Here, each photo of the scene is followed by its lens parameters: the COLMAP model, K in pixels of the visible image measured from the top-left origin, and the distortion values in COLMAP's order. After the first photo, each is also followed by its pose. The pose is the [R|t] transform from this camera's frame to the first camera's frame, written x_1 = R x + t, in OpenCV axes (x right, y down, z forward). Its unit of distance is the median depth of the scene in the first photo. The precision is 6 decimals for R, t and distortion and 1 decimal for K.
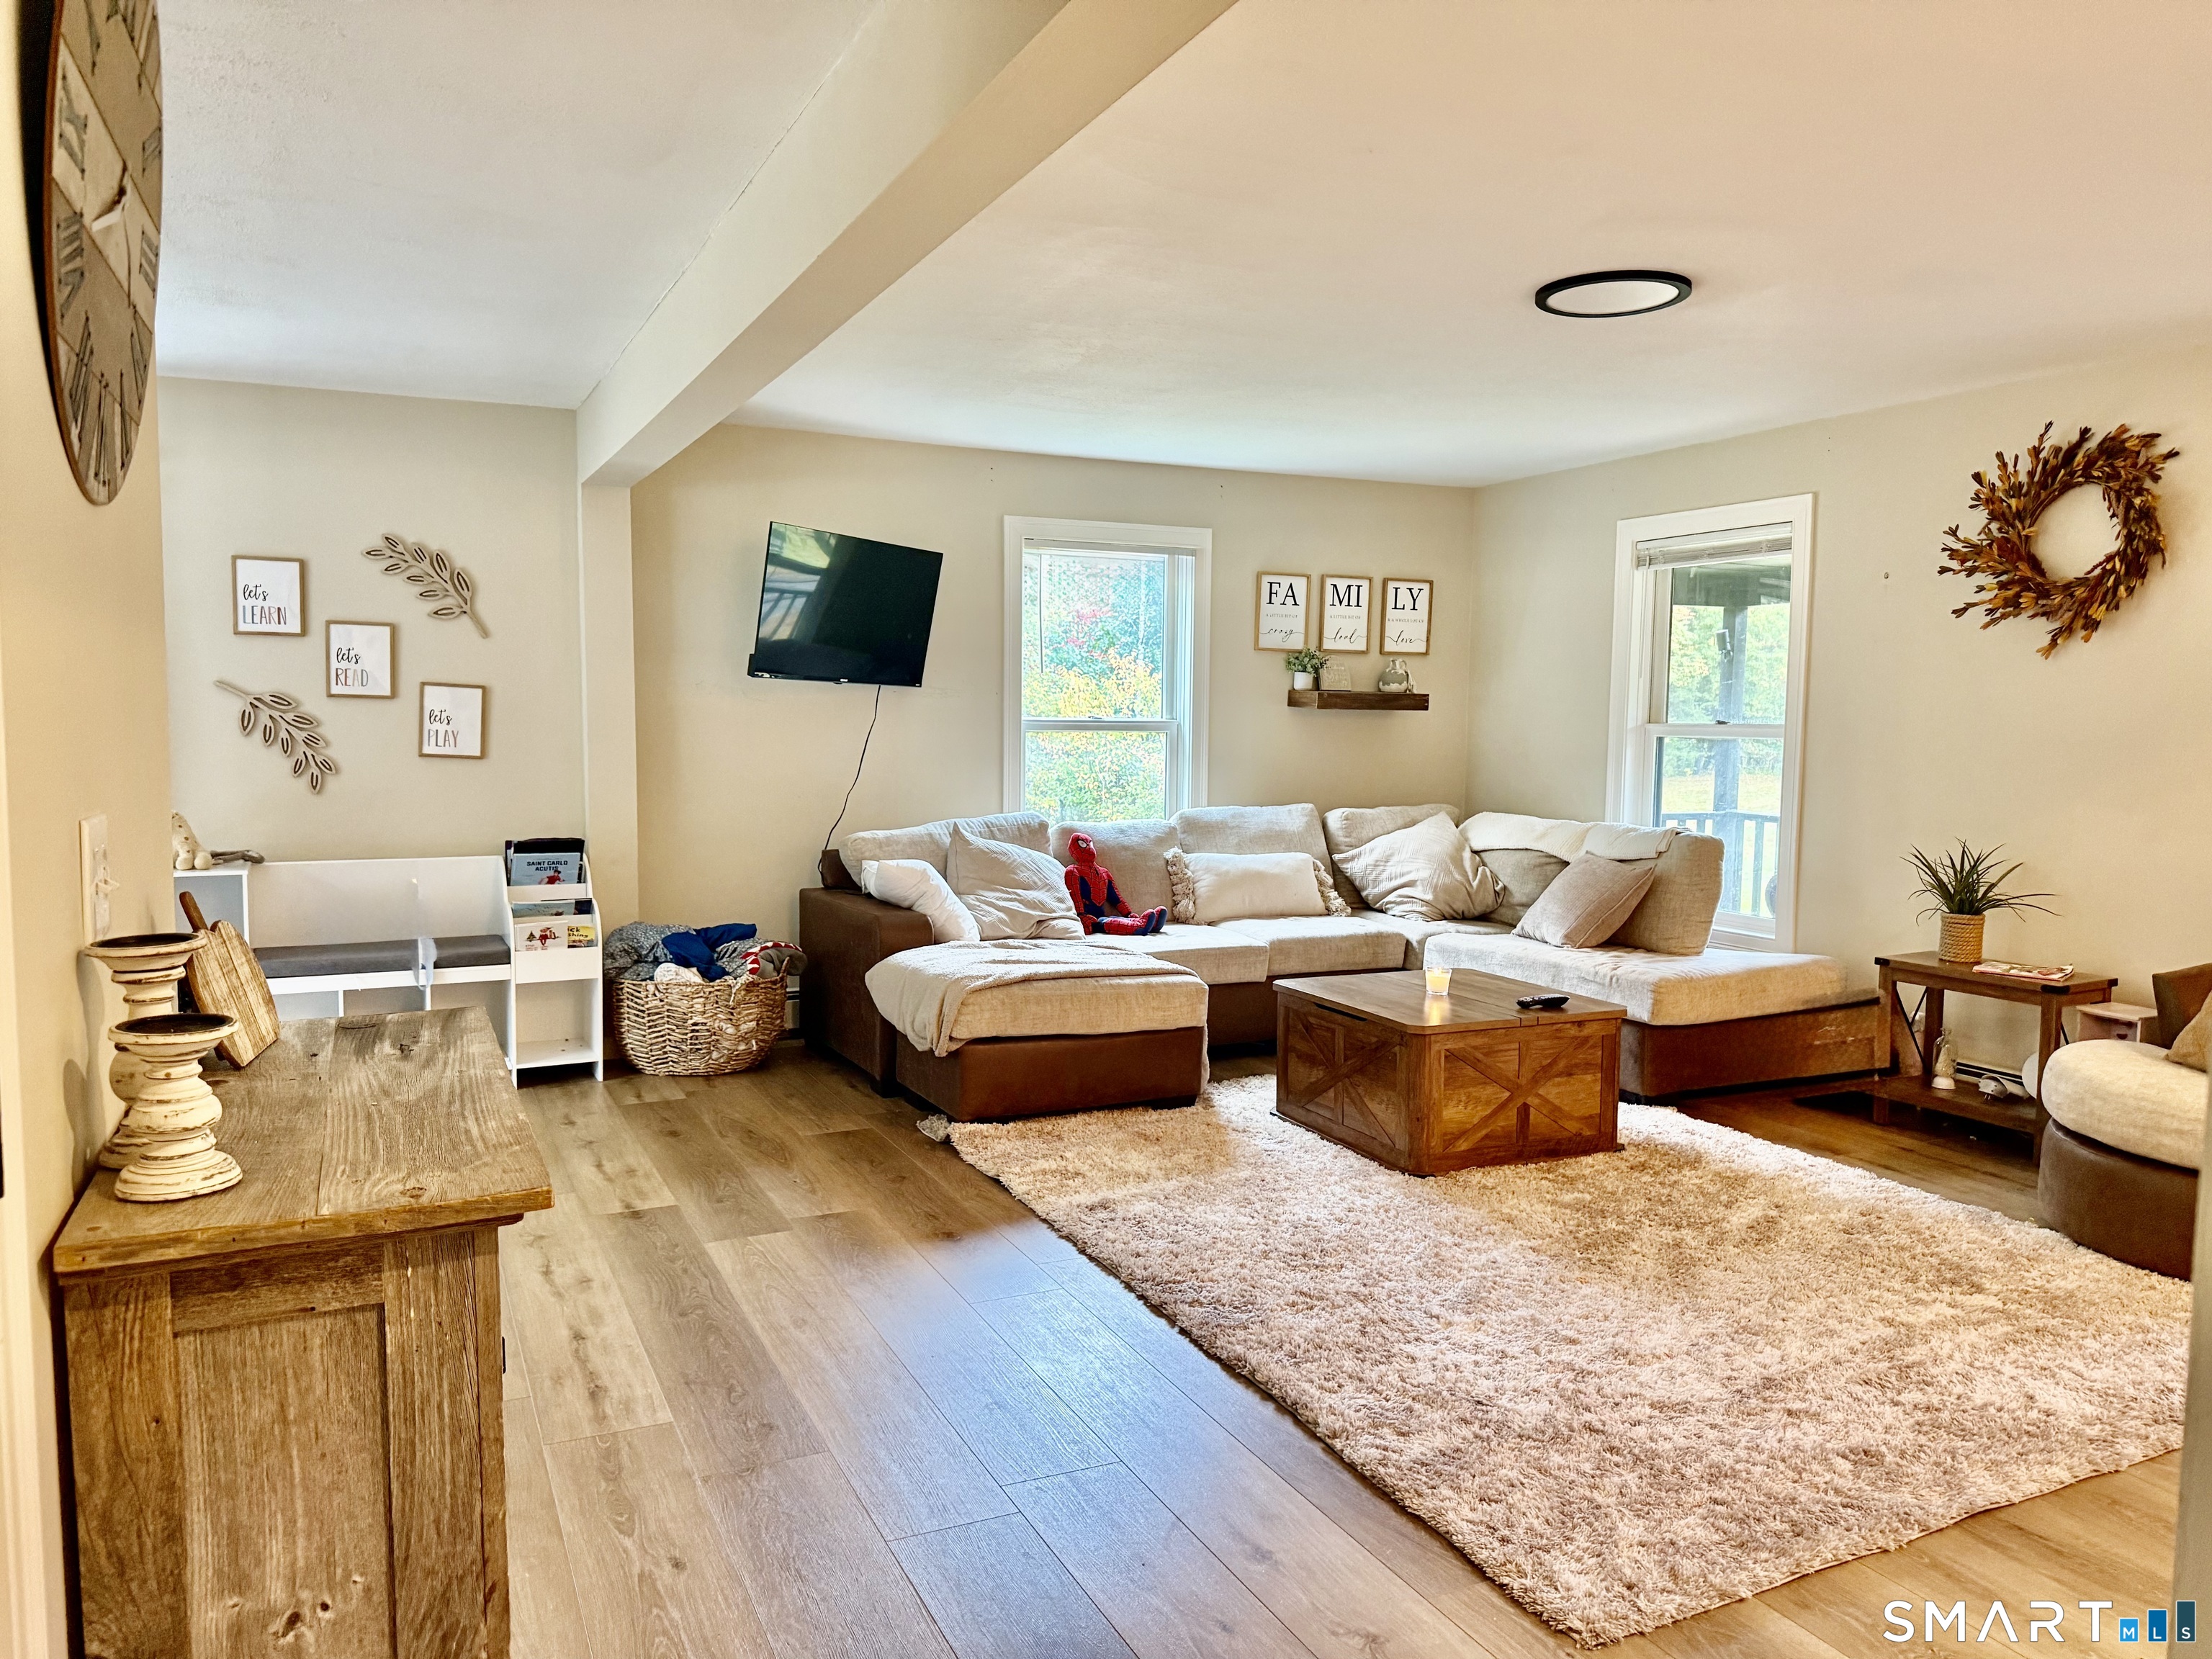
lens RADIAL K [[1587.2, 0, 1103.6], [0, 1587.2, 837.4], [0, 0, 1]] dist [0.008146, -0.003291]
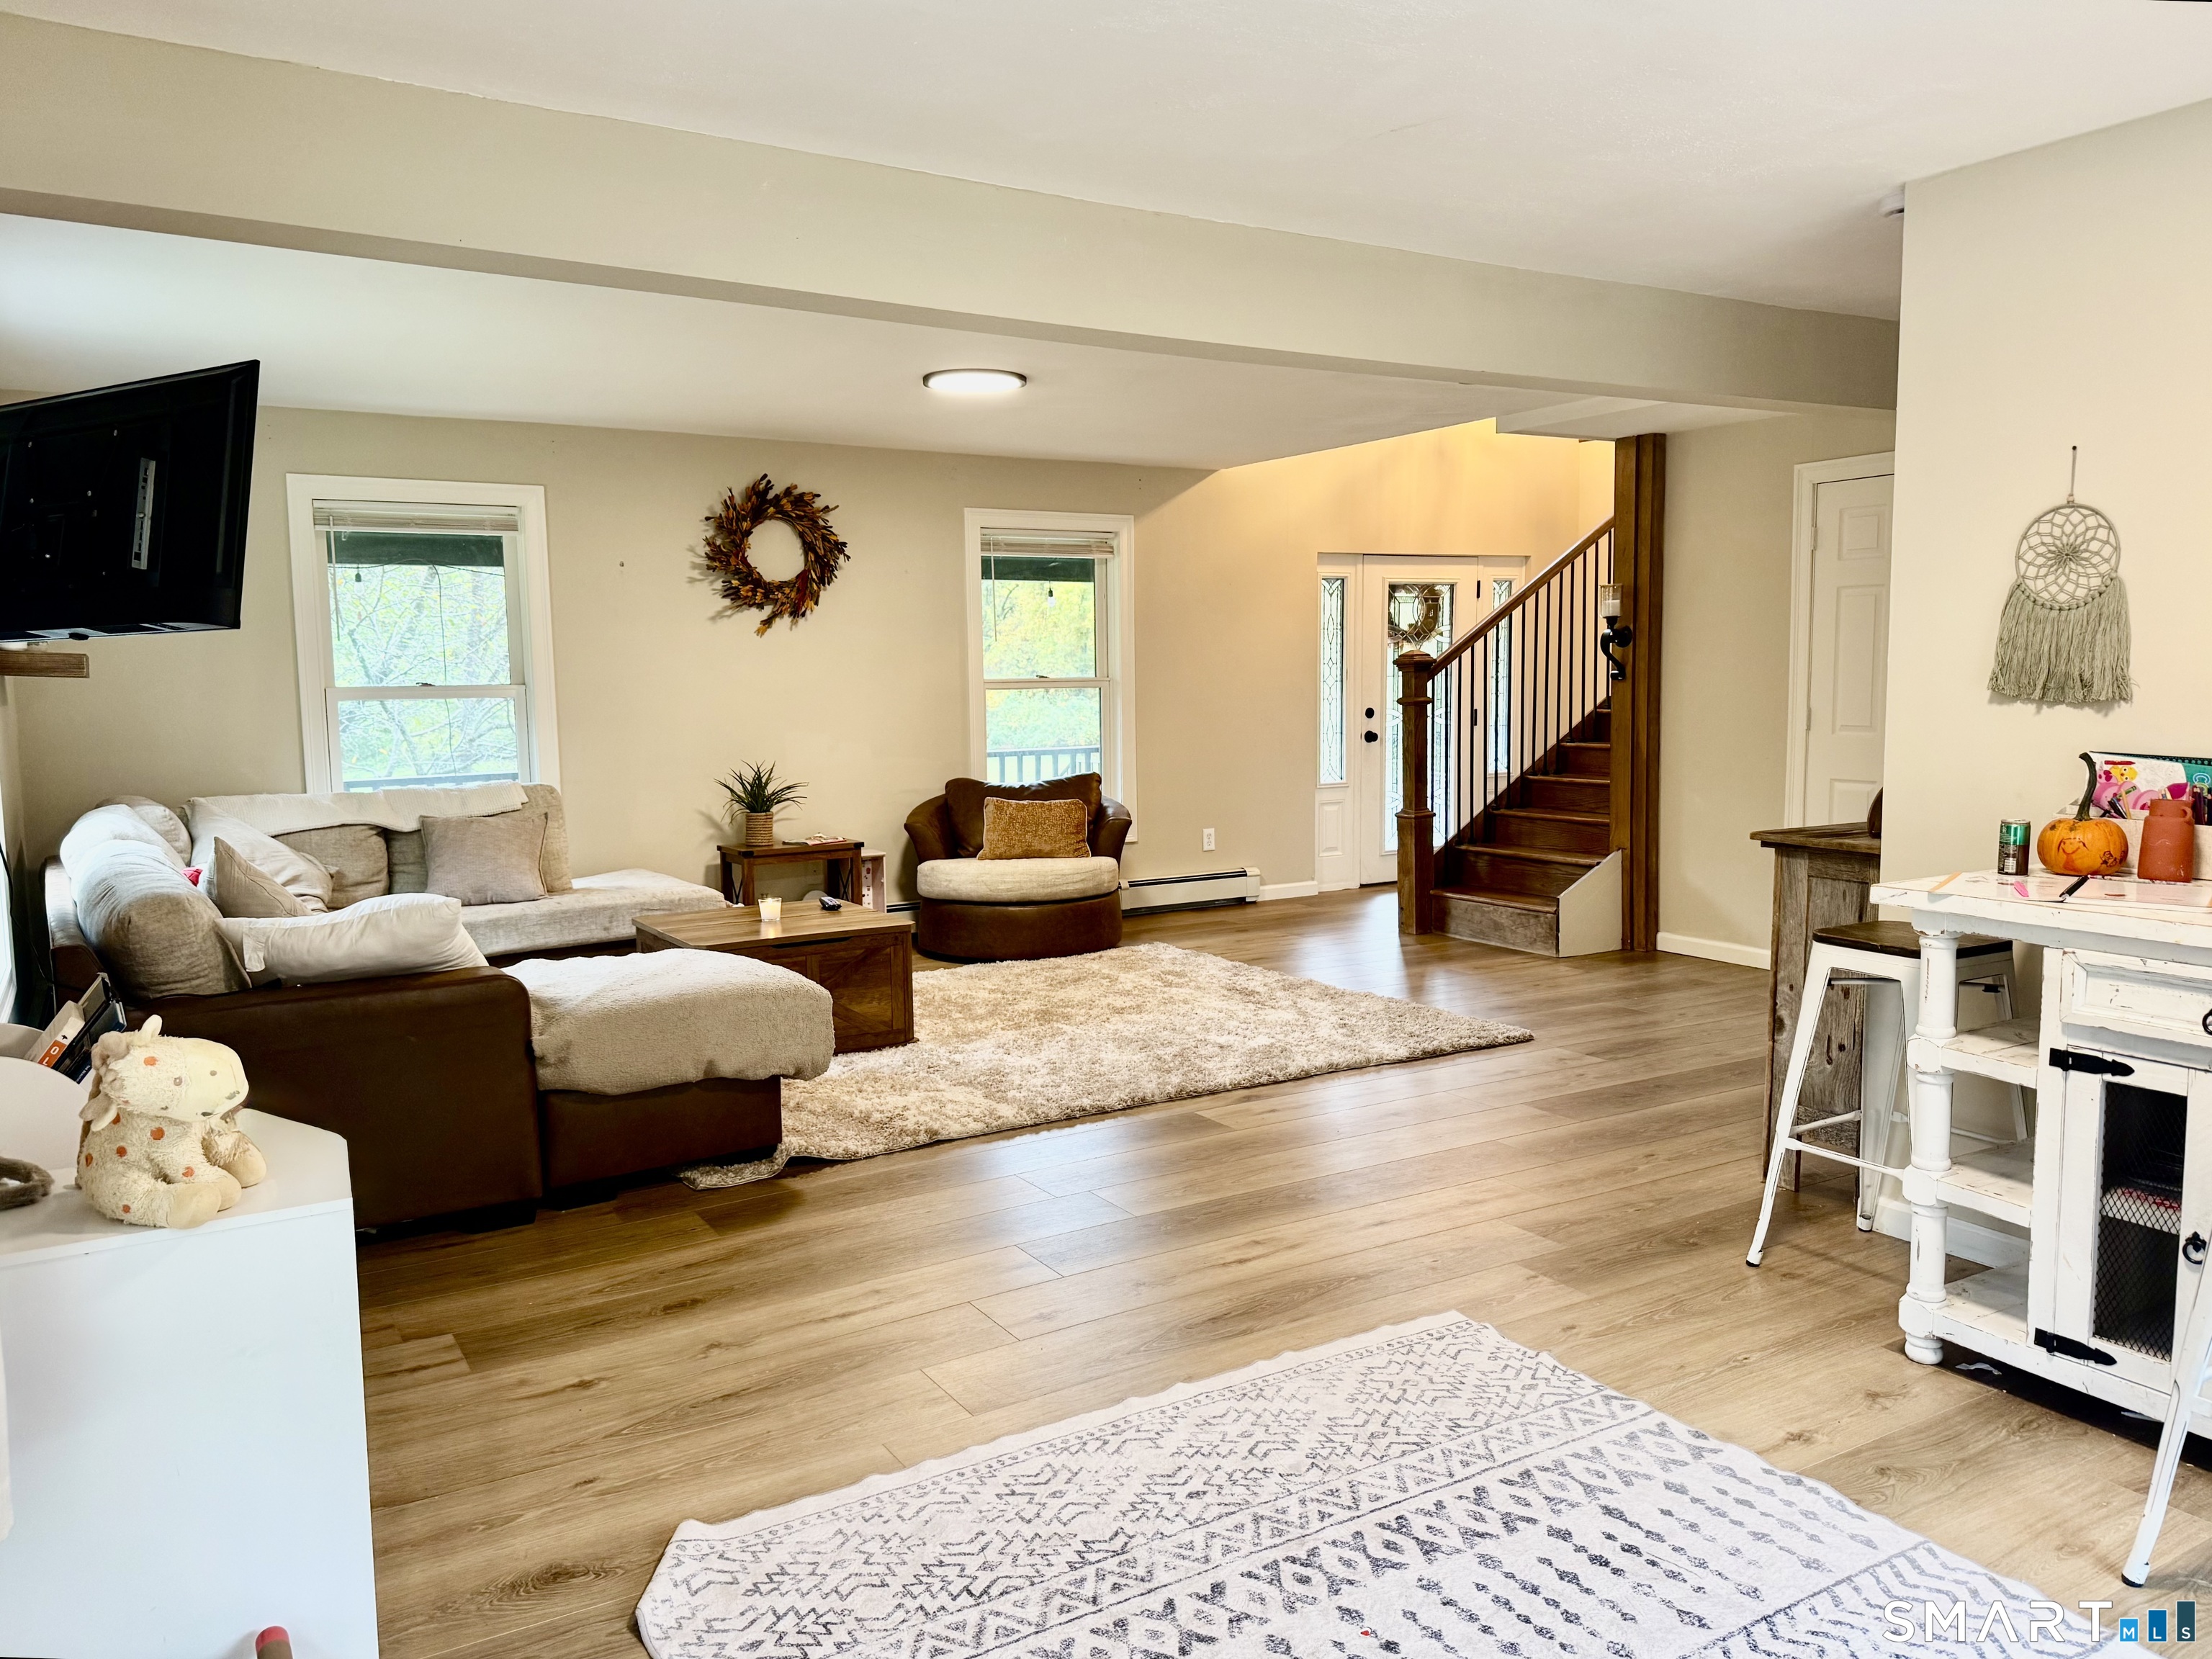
lens RADIAL K [[1587.2, 0, 1101.2], [0, 1587.2, 825.1], [0, 0, 1]] dist [0.008146, -0.003291]
pose [[-0.102932, -0.117024, 0.987781, -0.960981], [0.092878, 0.987586, 0.126679, -0.095480], [-0.990343, 0.104783, -0.090785, 0.857760]]
